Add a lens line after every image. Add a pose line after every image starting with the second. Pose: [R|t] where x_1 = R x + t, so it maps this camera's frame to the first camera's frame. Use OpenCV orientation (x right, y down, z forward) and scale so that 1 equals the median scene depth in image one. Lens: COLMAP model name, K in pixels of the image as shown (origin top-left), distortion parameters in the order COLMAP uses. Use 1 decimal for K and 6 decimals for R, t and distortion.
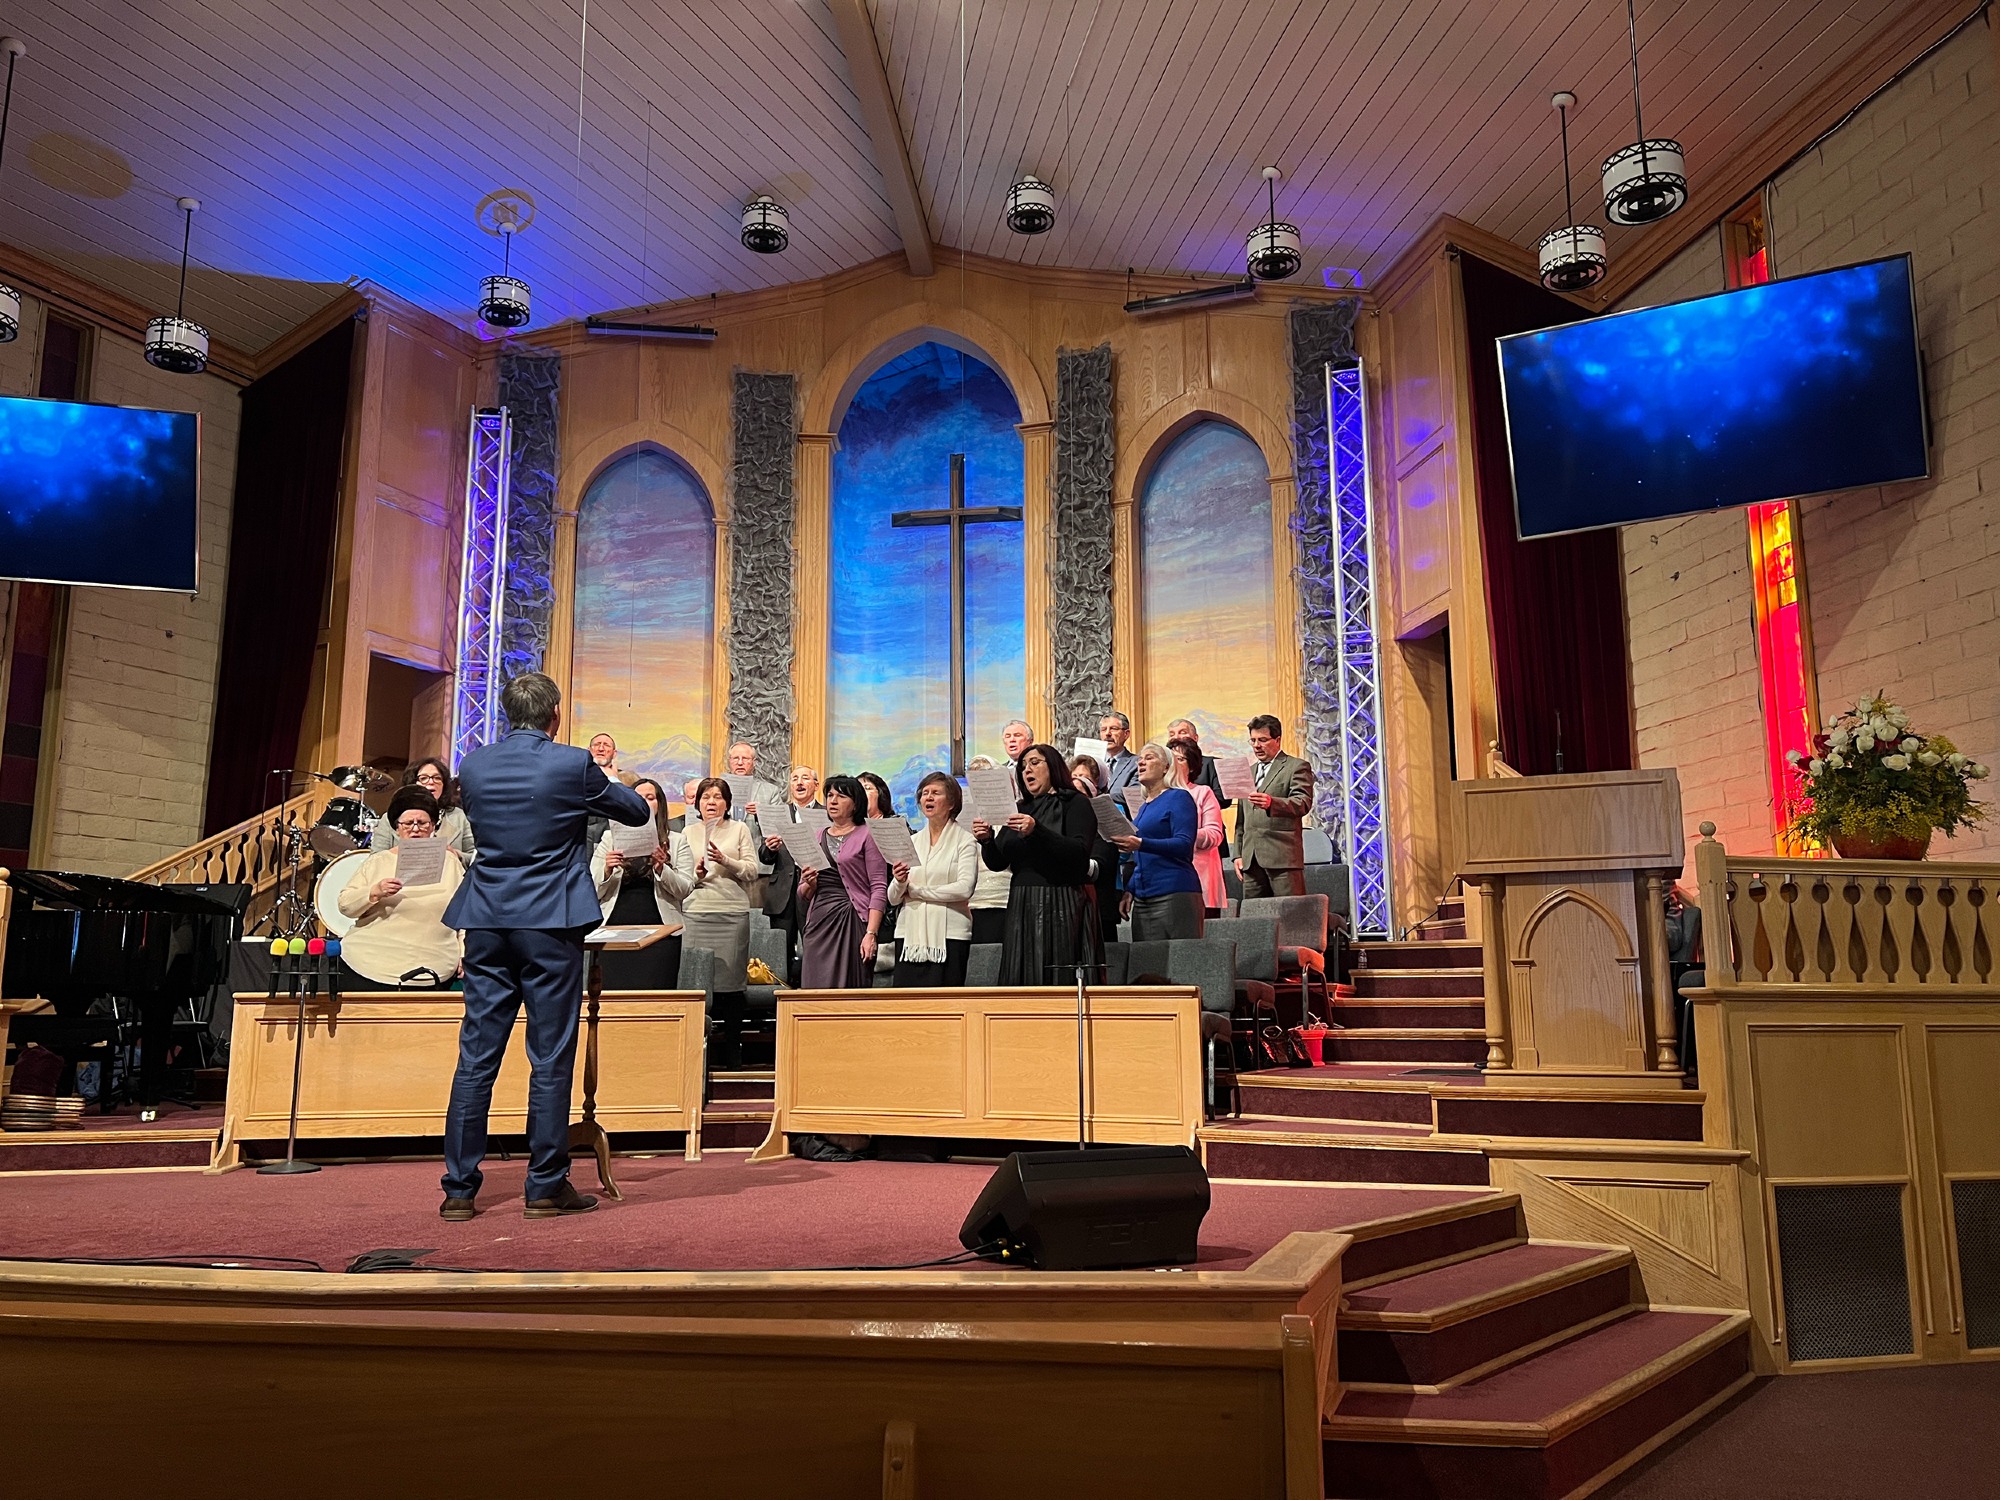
lens RADIAL K [[1503.7, 0, 983.8], [0, 1503.7, 763.5], [0, 0, 1]] dist [0.120894, -0.196705]
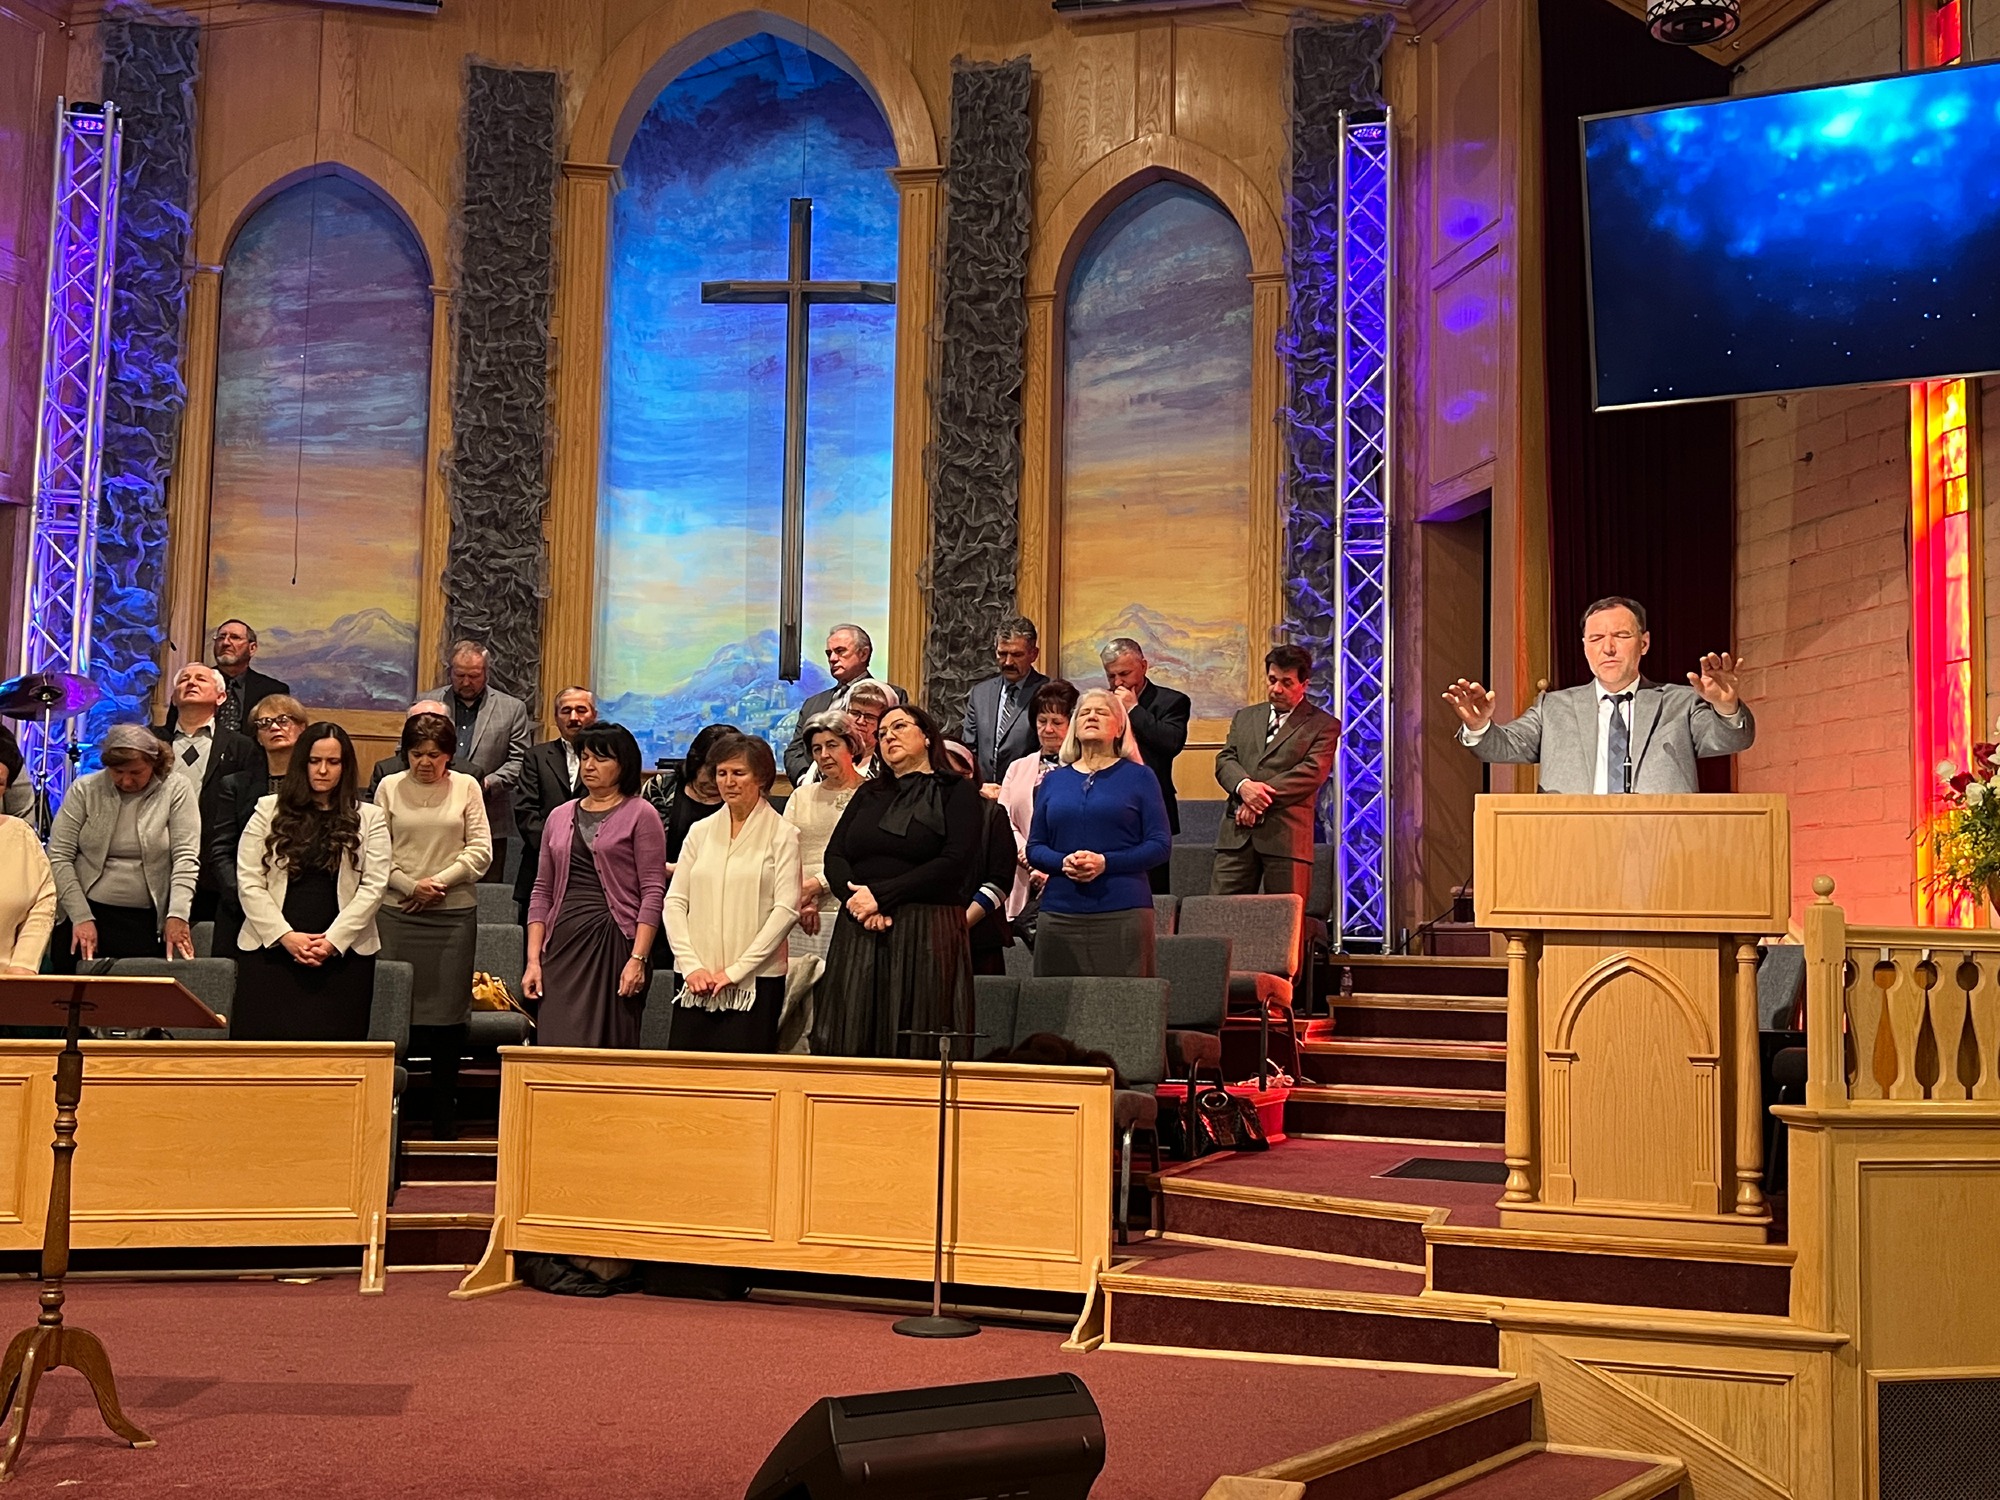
lens RADIAL K [[2150.1, 0, 1000.0], [0, 2150.1, 750.0], [0, 0, 1]] dist [0.180812, -0.472839]
pose [[0.996405, 0.032732, 0.078139, 0.003687], [-0.038211, 0.996838, 0.069676, -0.035864], [-0.075612, -0.072411, 0.994505, 0.008220]]
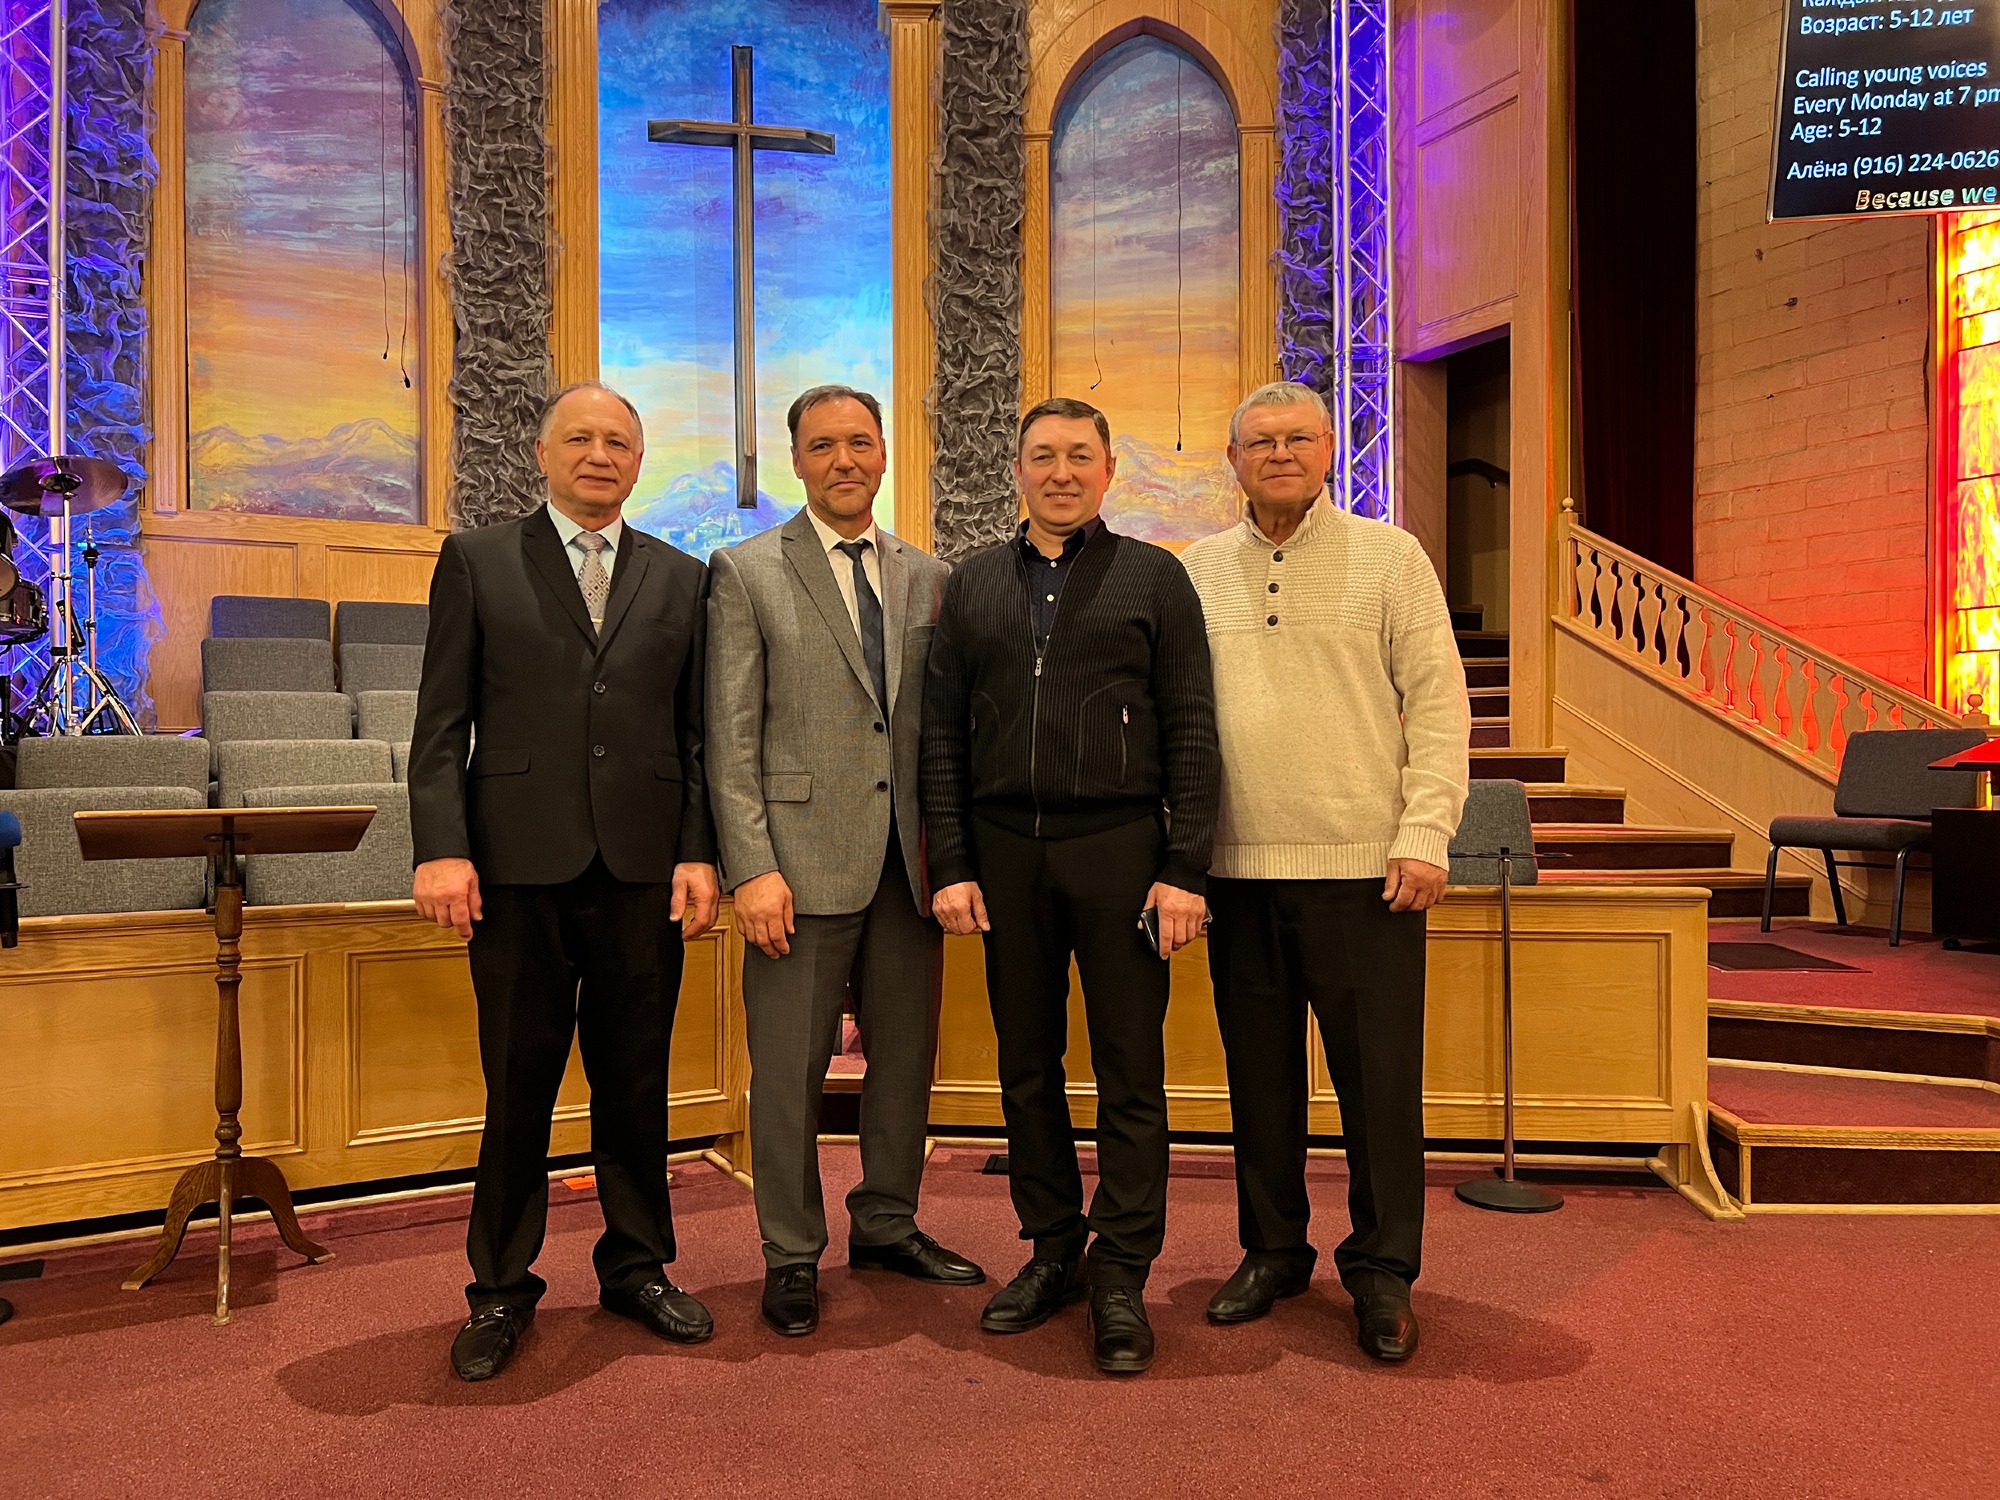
lens RADIAL K [[1521.1, 0, 1006.3], [0, 1521.1, 751.4], [0, 0, 1]] dist [0.055964, -0.058914]
pose [[0.943341, 0.000119, 0.331825, -0.169377], [-0.053490, 0.986976, 0.151712, 0.008378], [-0.327485, -0.160866, 0.931062, 0.278625]]
